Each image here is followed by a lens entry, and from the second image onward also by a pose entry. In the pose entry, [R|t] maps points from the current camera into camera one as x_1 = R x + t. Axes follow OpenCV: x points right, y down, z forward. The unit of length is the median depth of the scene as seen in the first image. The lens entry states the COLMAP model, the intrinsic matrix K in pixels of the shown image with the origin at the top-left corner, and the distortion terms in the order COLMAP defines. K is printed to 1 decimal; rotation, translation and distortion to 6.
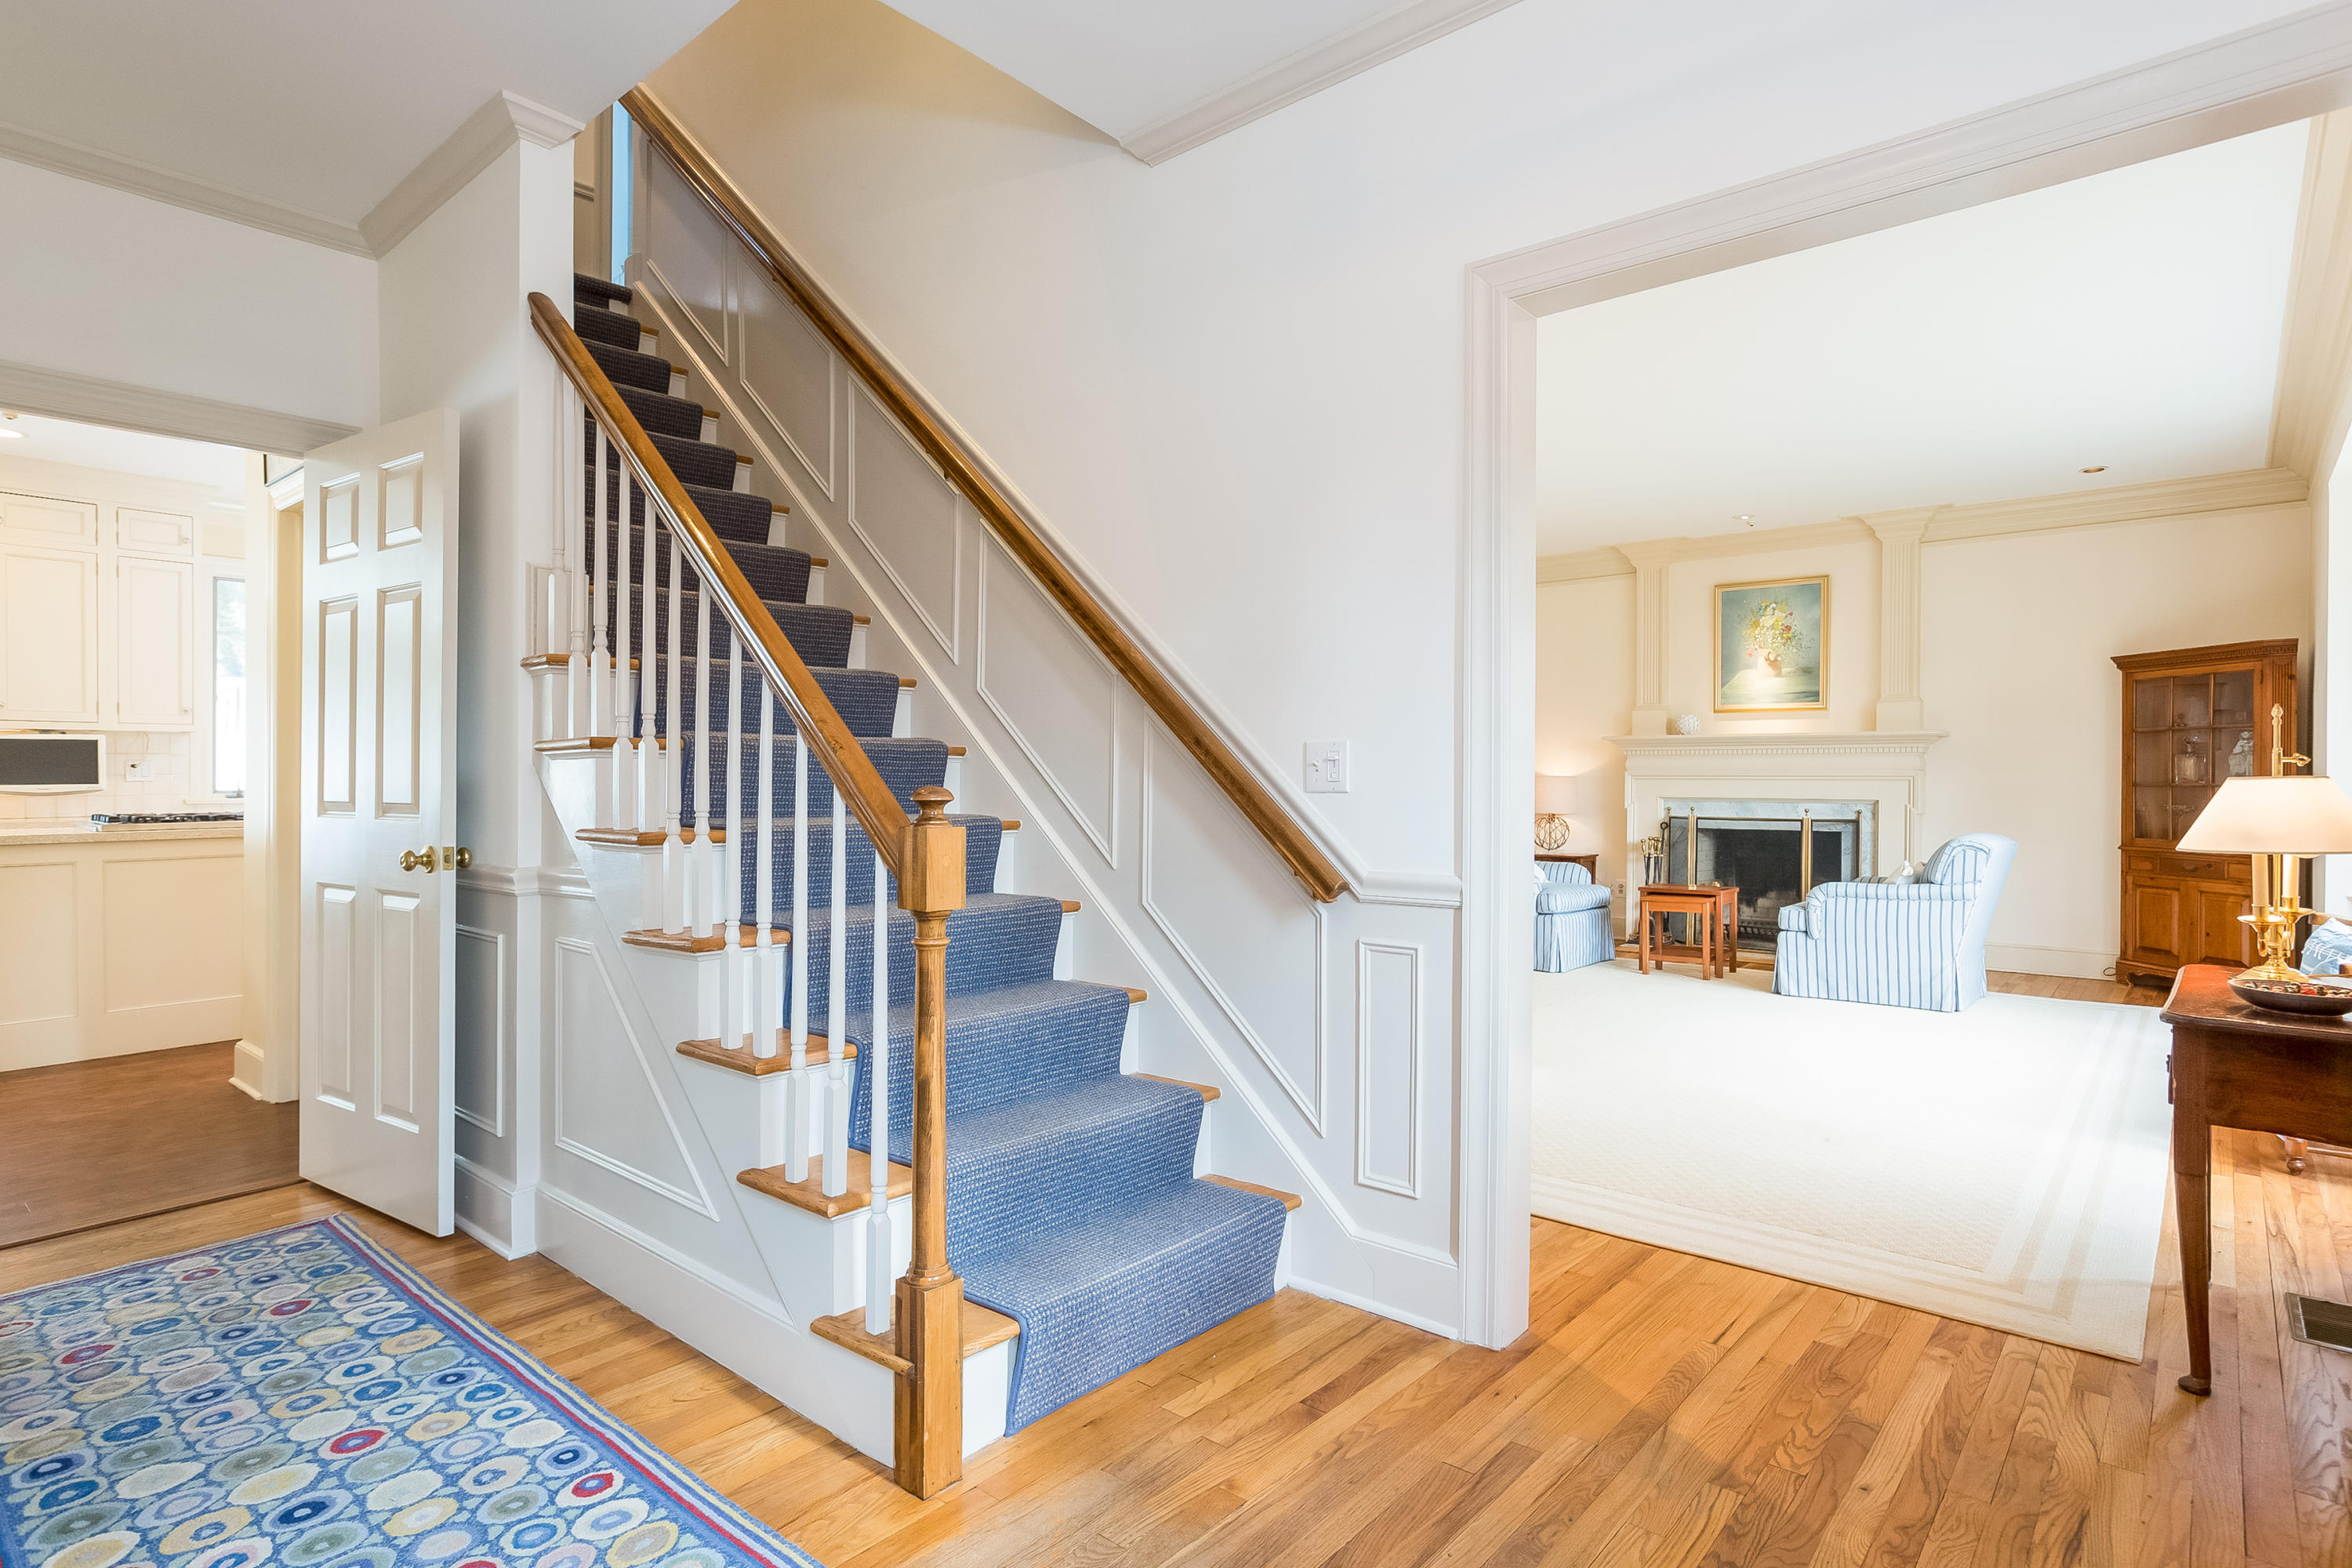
lens RADIAL K [[1186.3, 0, 1215.7], [0, 1186.3, 791.5], [0, 0, 1]] dist [-0.014729, 0.003610]
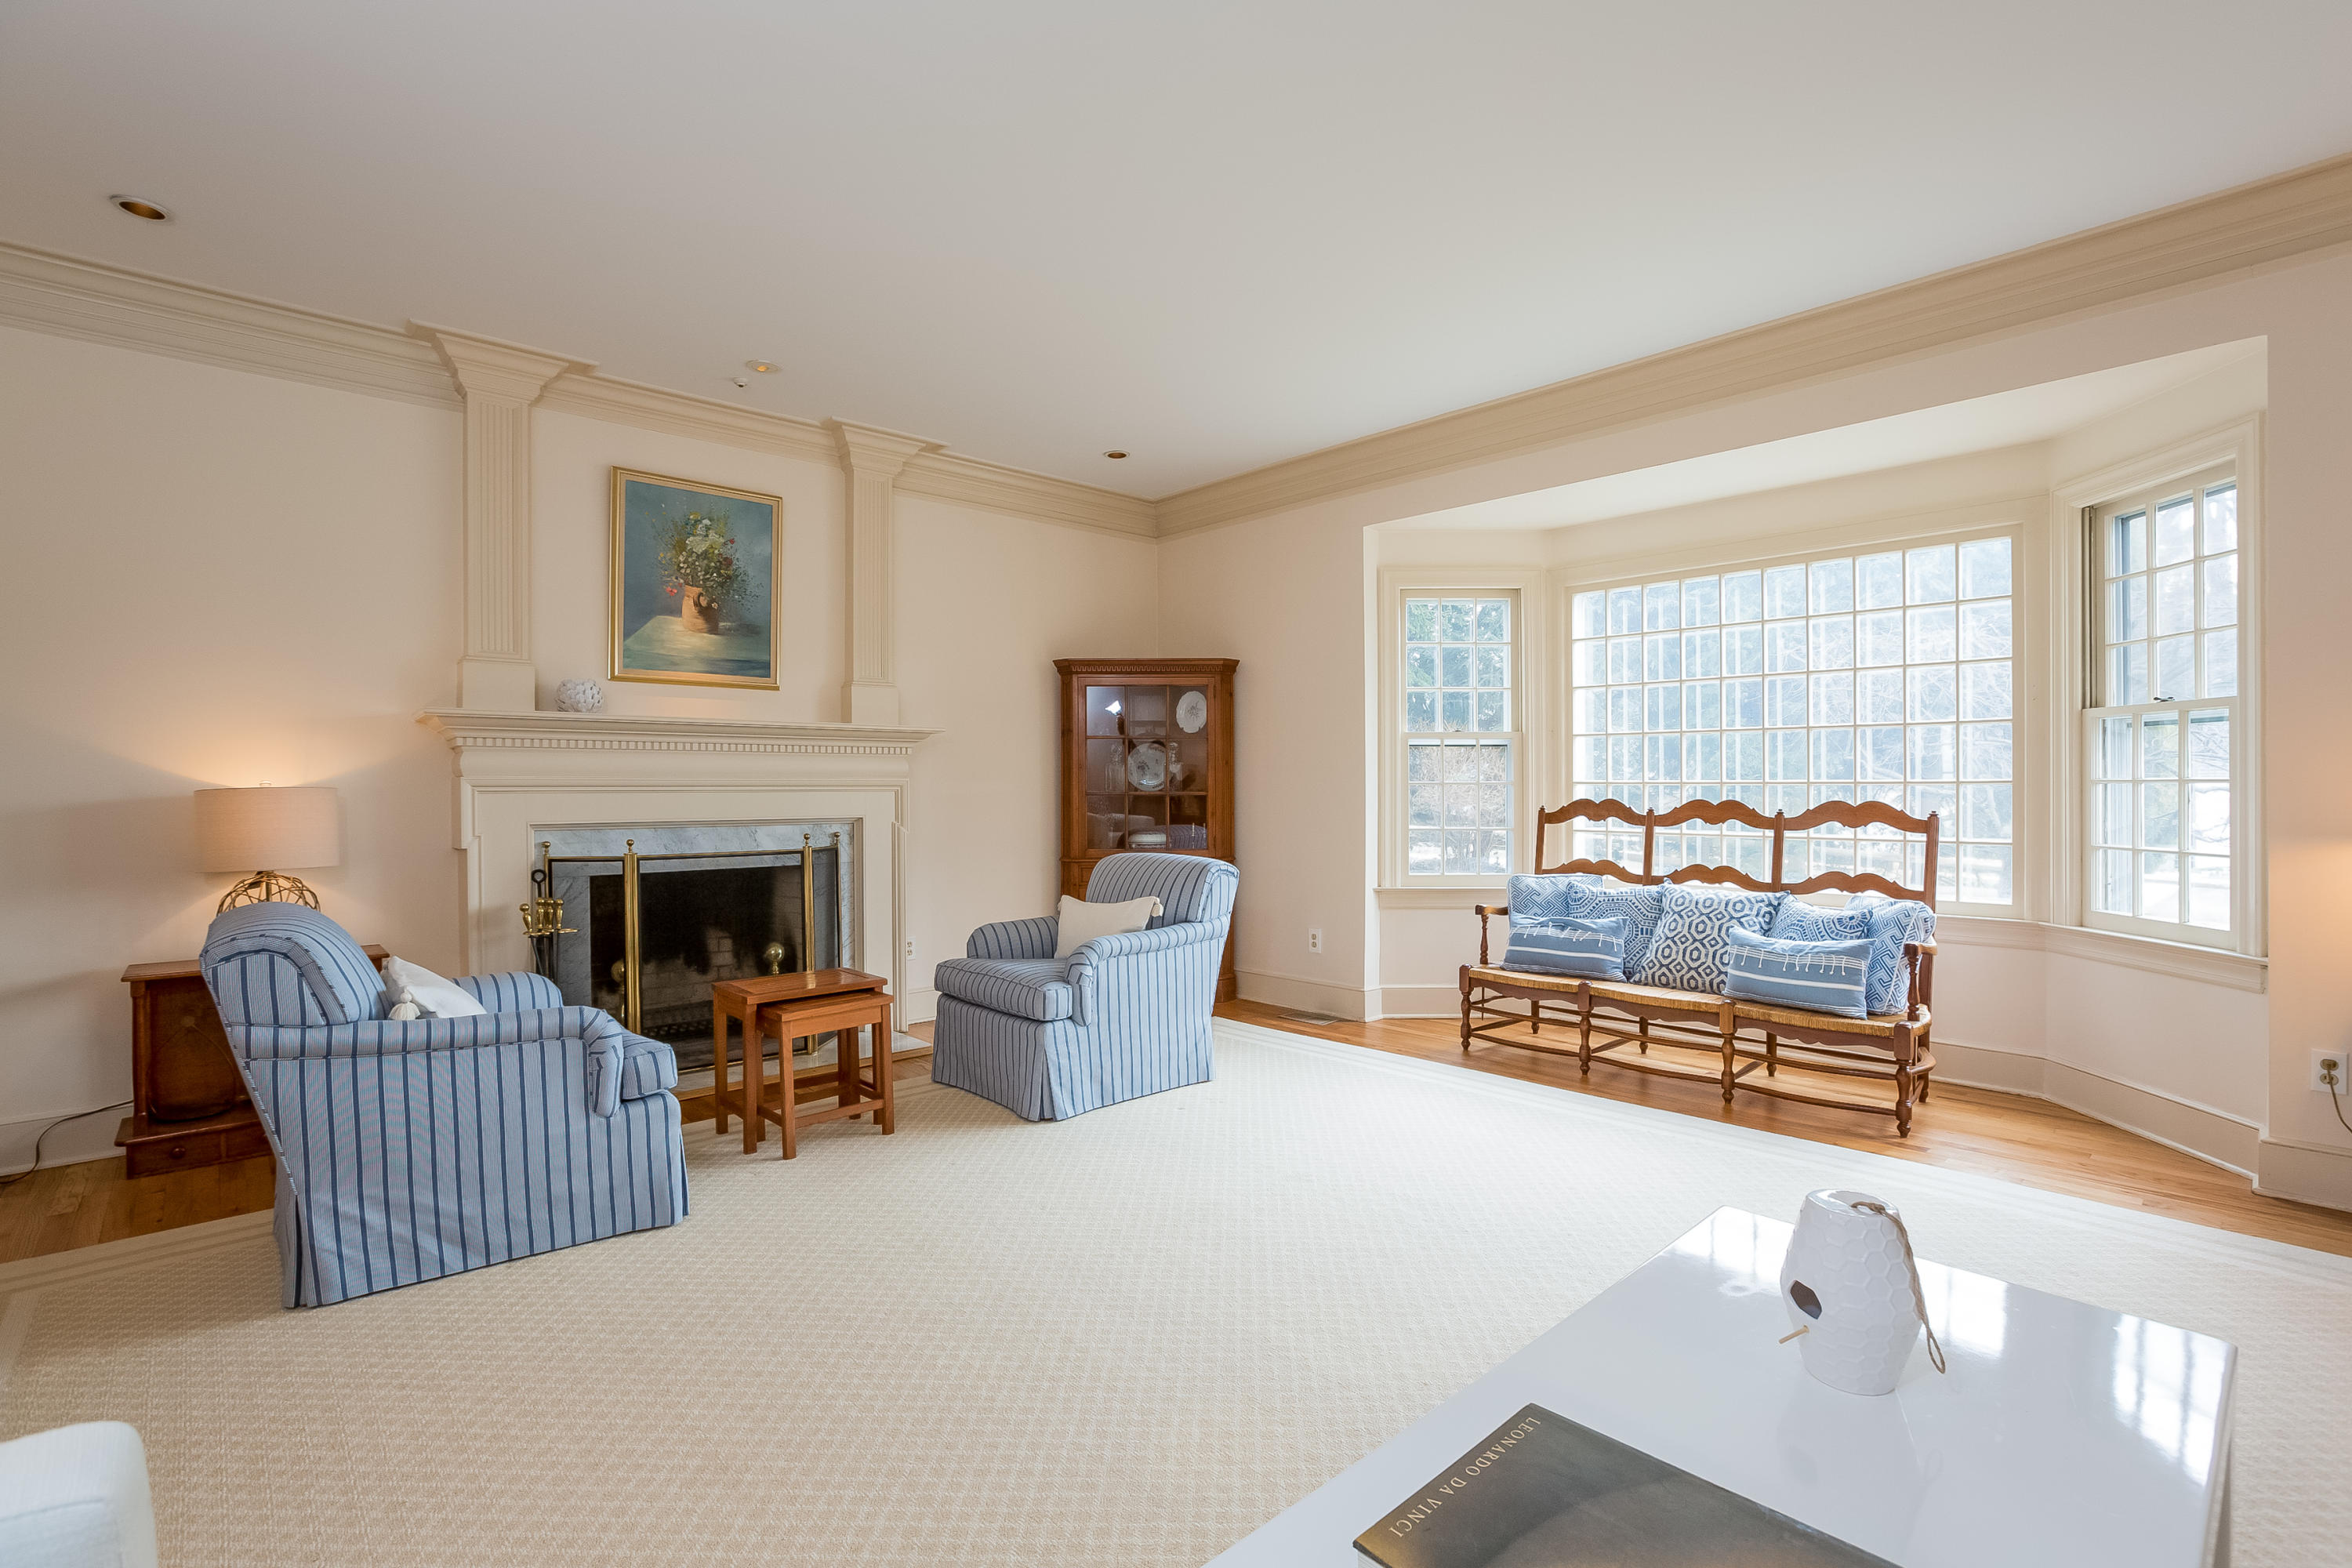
lens RADIAL K [[1076.0, 0, 1162.7], [0, 1076.0, 790.1], [0, 0, 1]] dist [-0.016989, 0.003626]
pose [[0.160544, 0.000599, 0.987028, -0.208667], [0.017814, 0.999835, -0.003504, -0.012949], [-0.986868, 0.018145, 0.160507, 2.027894]]
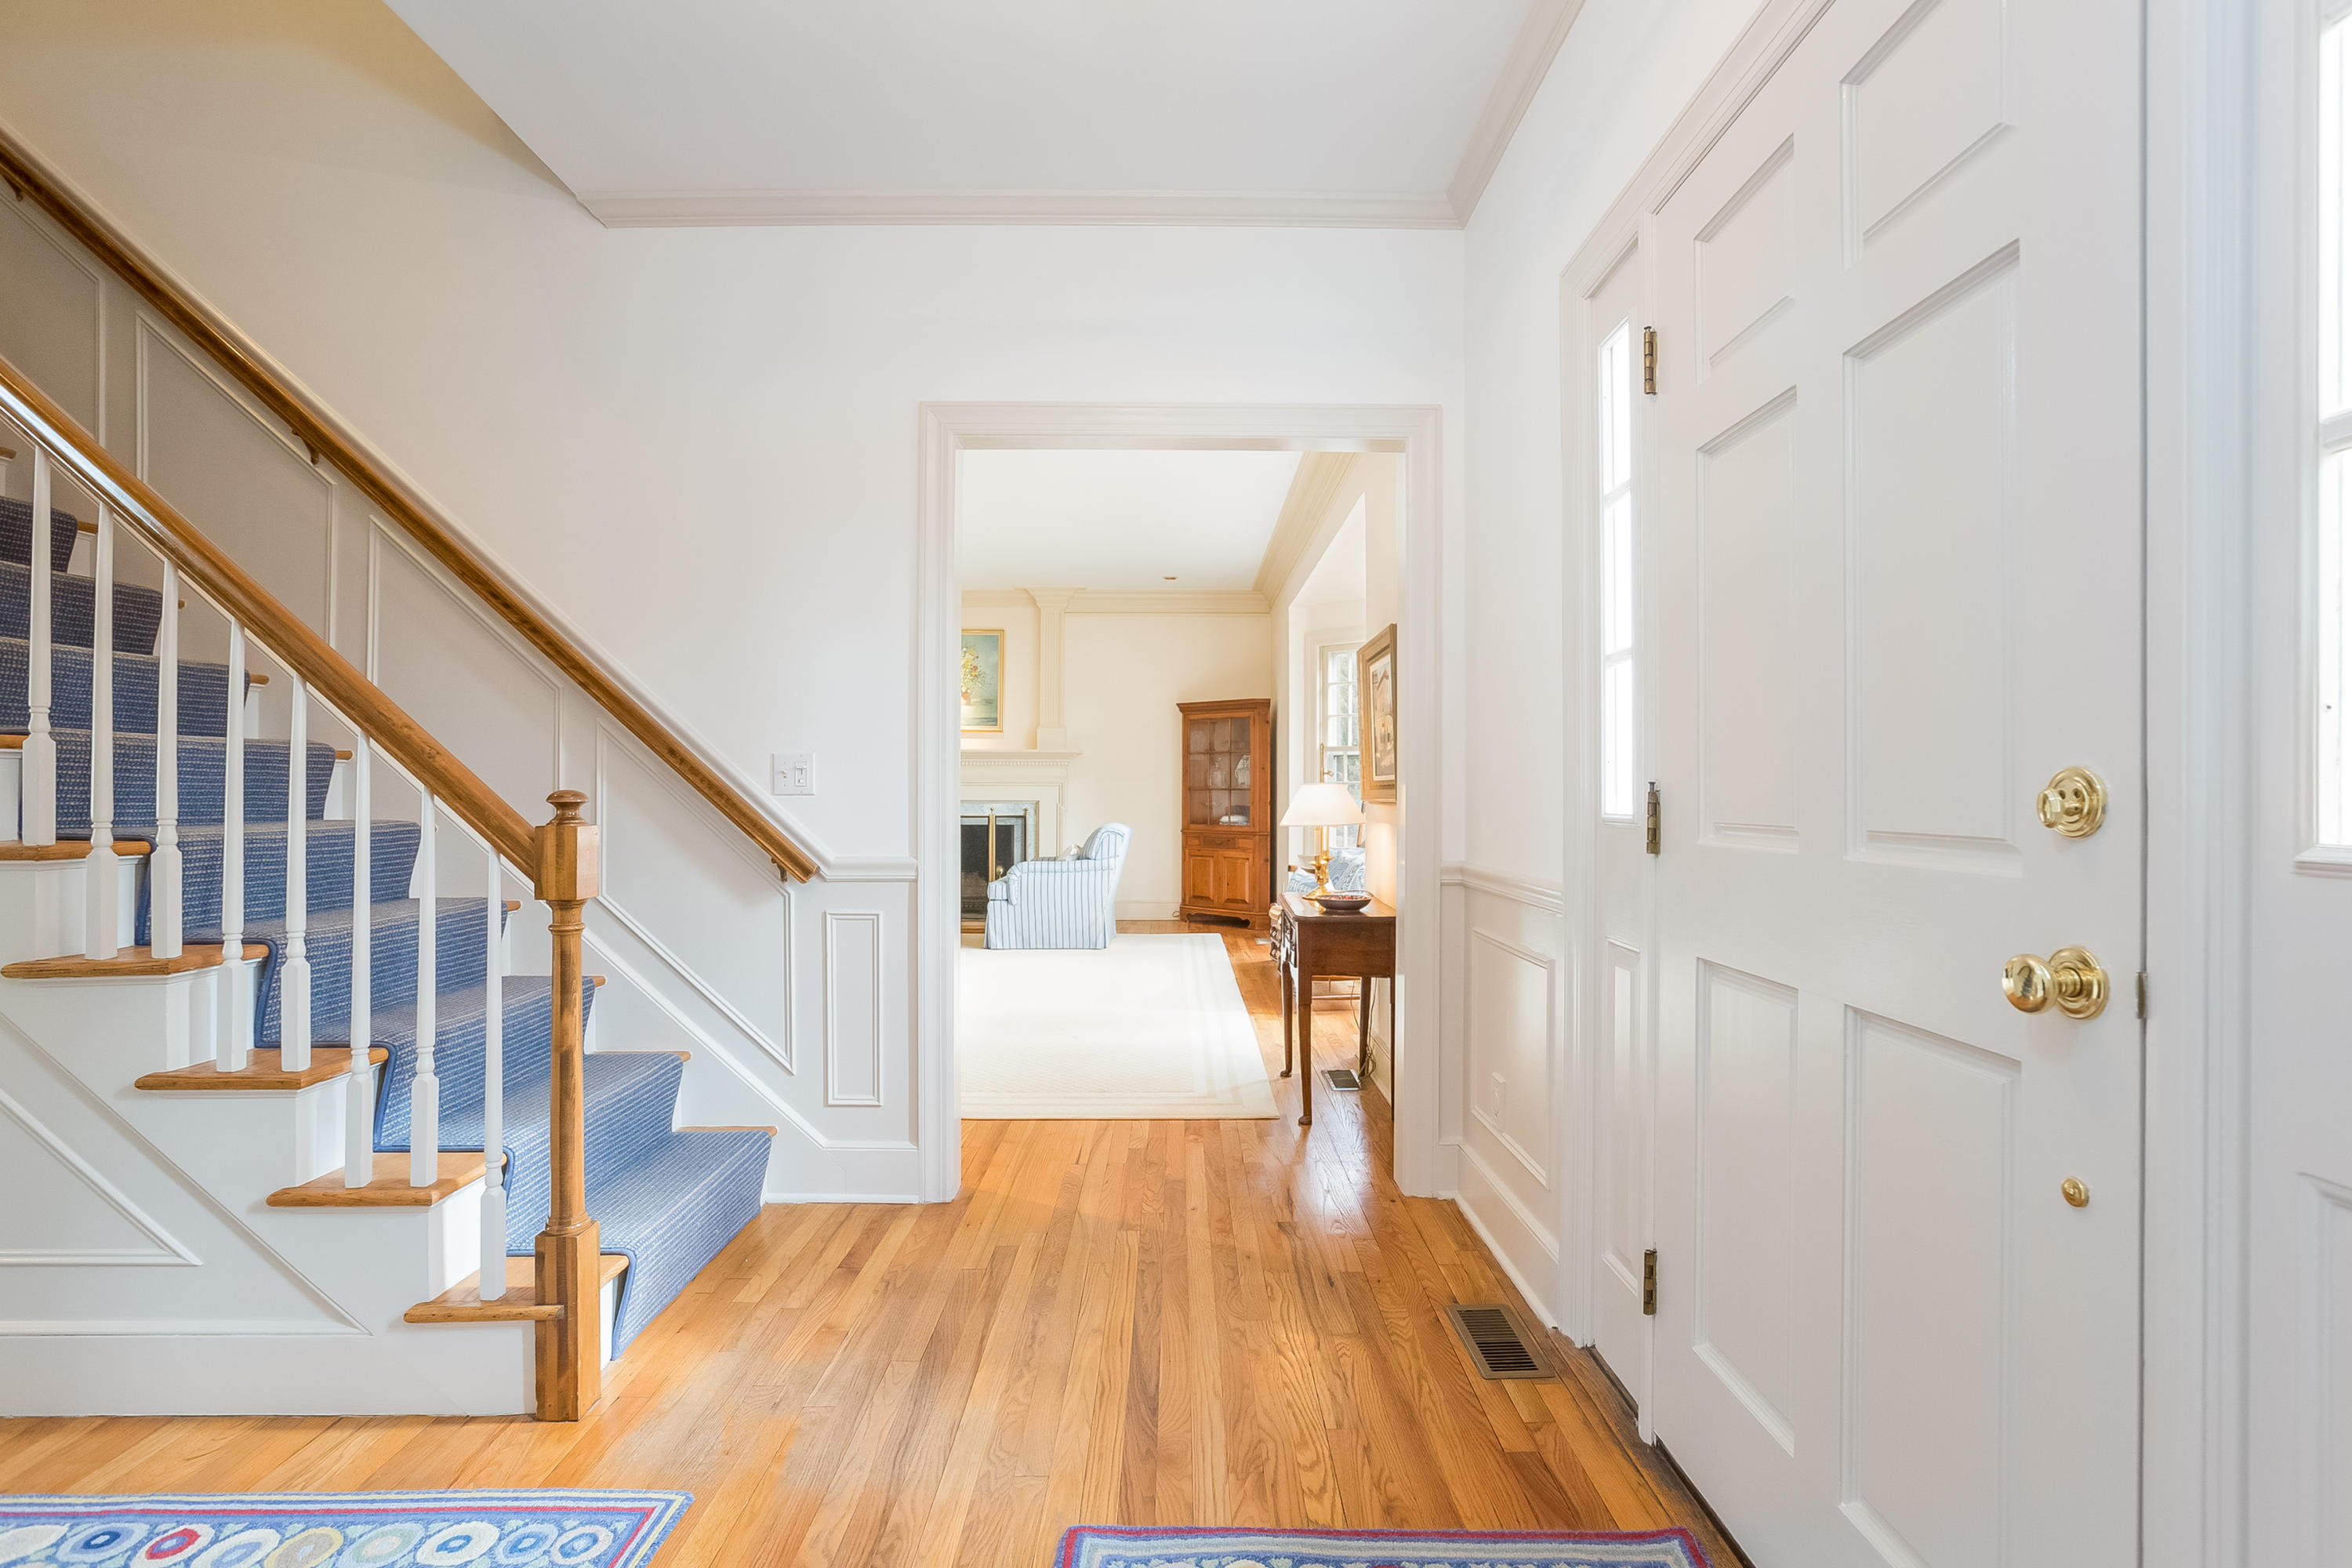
lens RADIAL K [[1076.0, 0, 1183.0], [0, 1076.0, 790.5], [0, 0, 1]] dist [-0.016989, 0.003626]
pose [[0.759622, -0.003328, 0.650356, -0.319220], [0.007327, 0.999967, -0.003441, 0.003297], [-0.650323, 0.007379, 0.759622, -0.106151]]
